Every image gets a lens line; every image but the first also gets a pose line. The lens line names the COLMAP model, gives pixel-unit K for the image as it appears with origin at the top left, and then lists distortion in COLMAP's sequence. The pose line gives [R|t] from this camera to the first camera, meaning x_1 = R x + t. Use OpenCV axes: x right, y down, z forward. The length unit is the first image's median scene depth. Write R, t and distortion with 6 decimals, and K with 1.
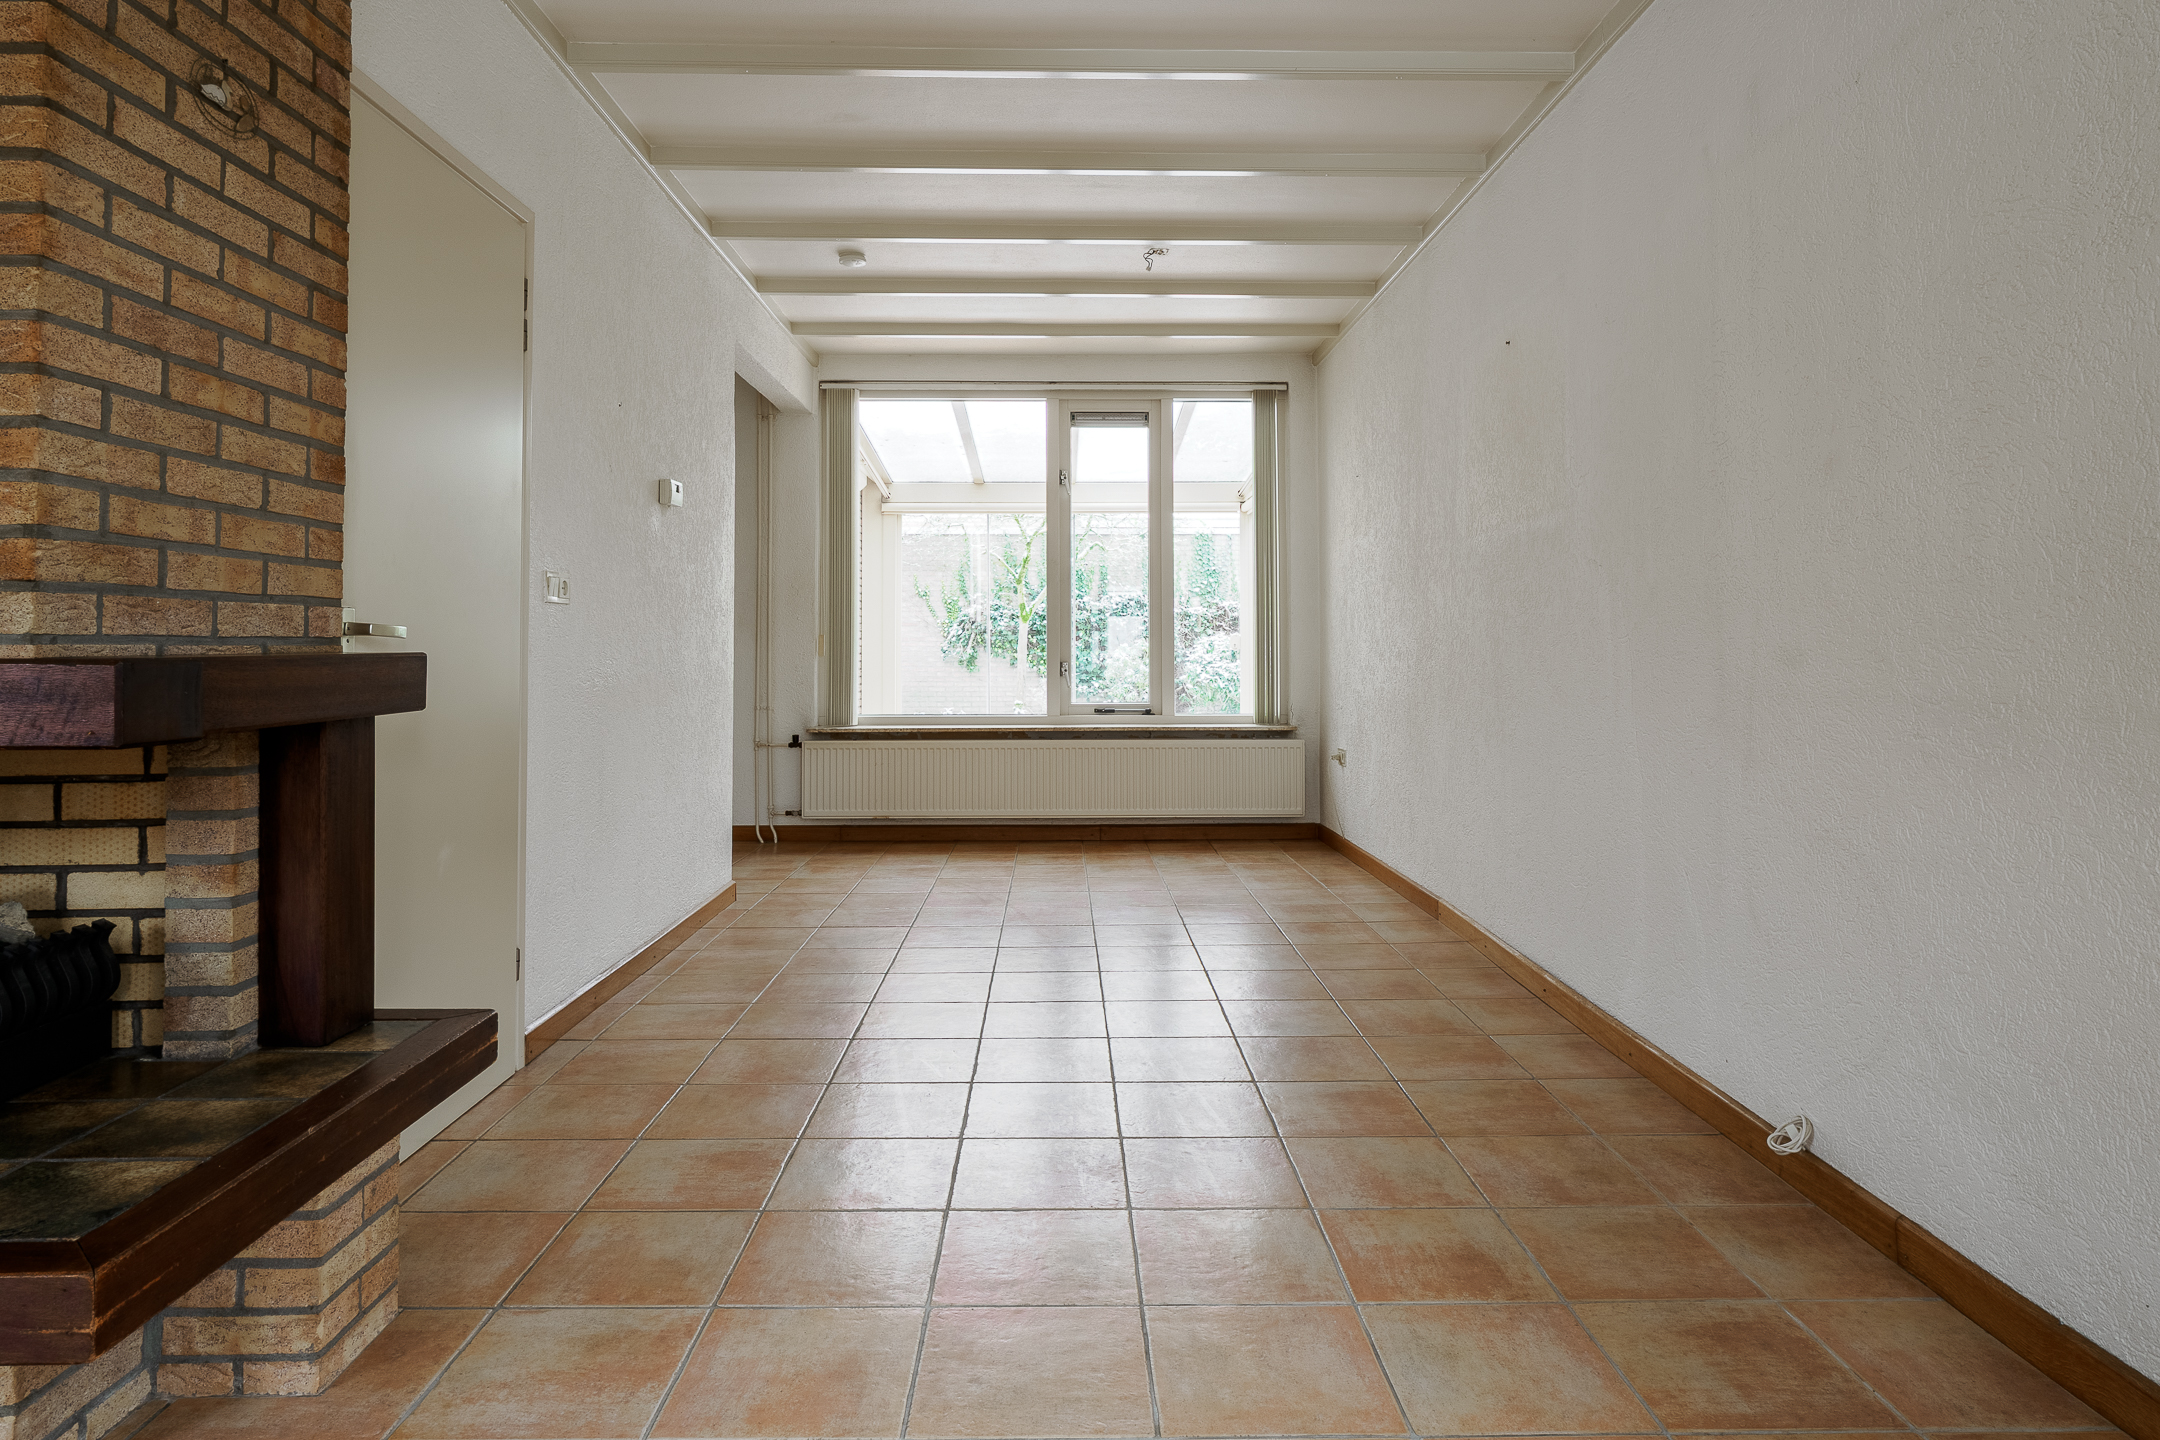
lens RADIAL K [[1284.2, 0, 1133.7], [0, 1284.2, 618.7], [0, 0, 1]] dist [-0.005094, 0.001295]
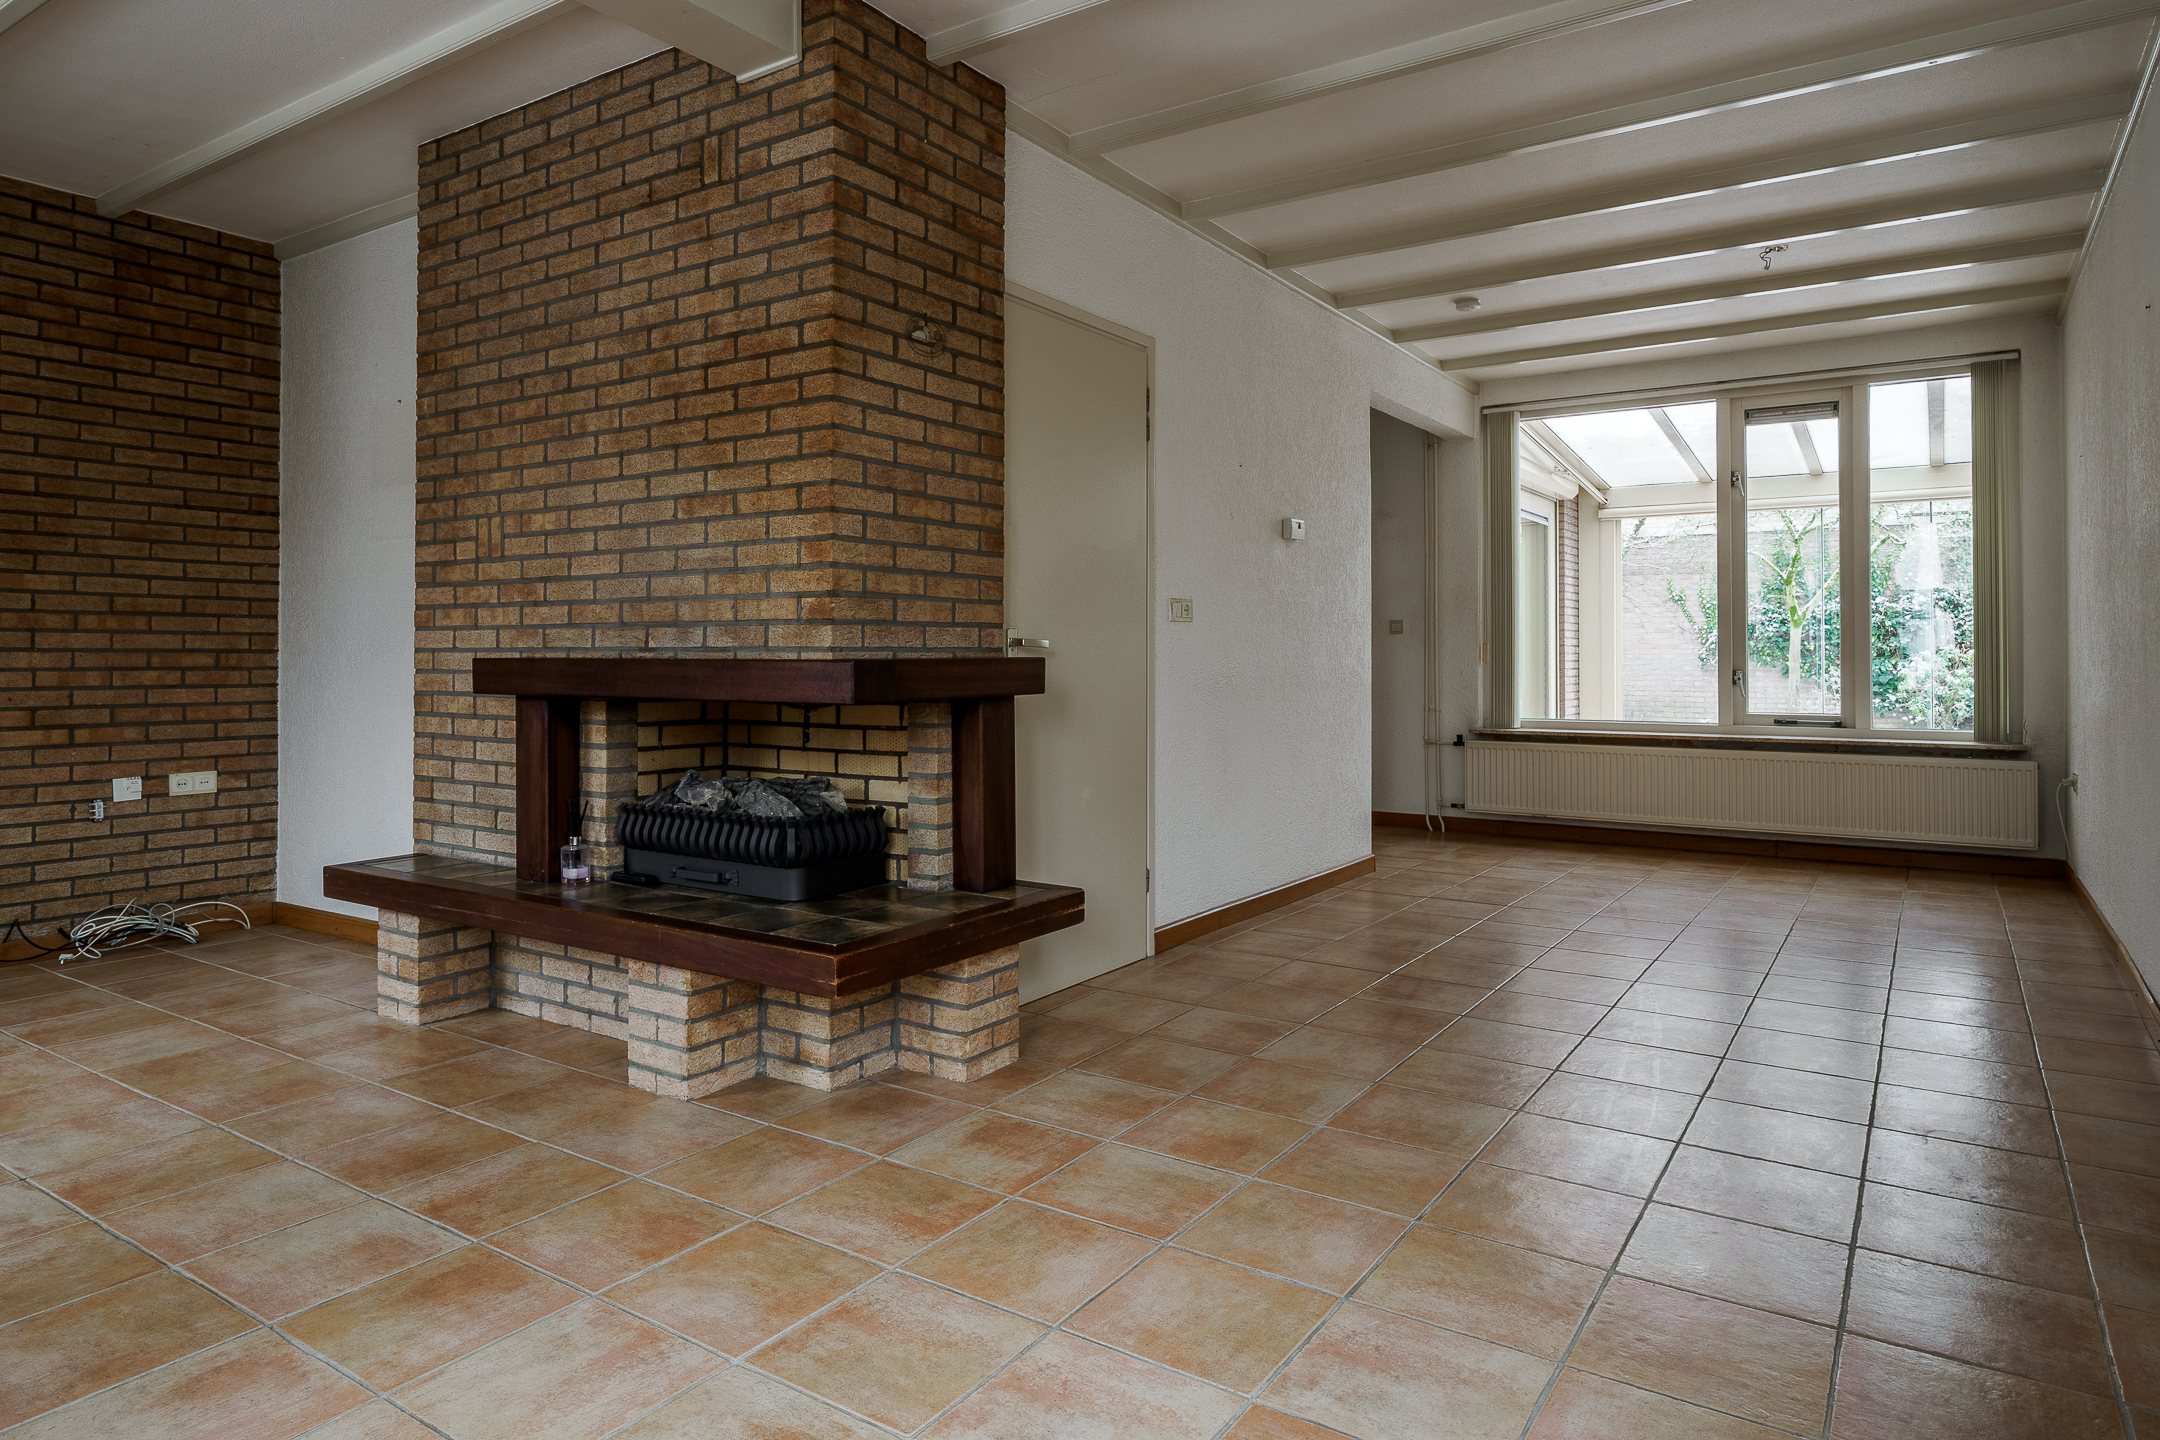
lens RADIAL K [[1284.2, 0, 1110.5], [0, 1284.2, 645.6], [0, 0, 1]] dist [-0.005094, 0.001295]
pose [[0.823318, -0.002917, -0.567573, 0.421893], [0.011530, 0.999866, 0.011587, -0.005381], [0.567464, -0.016084, 0.823241, -0.257227]]
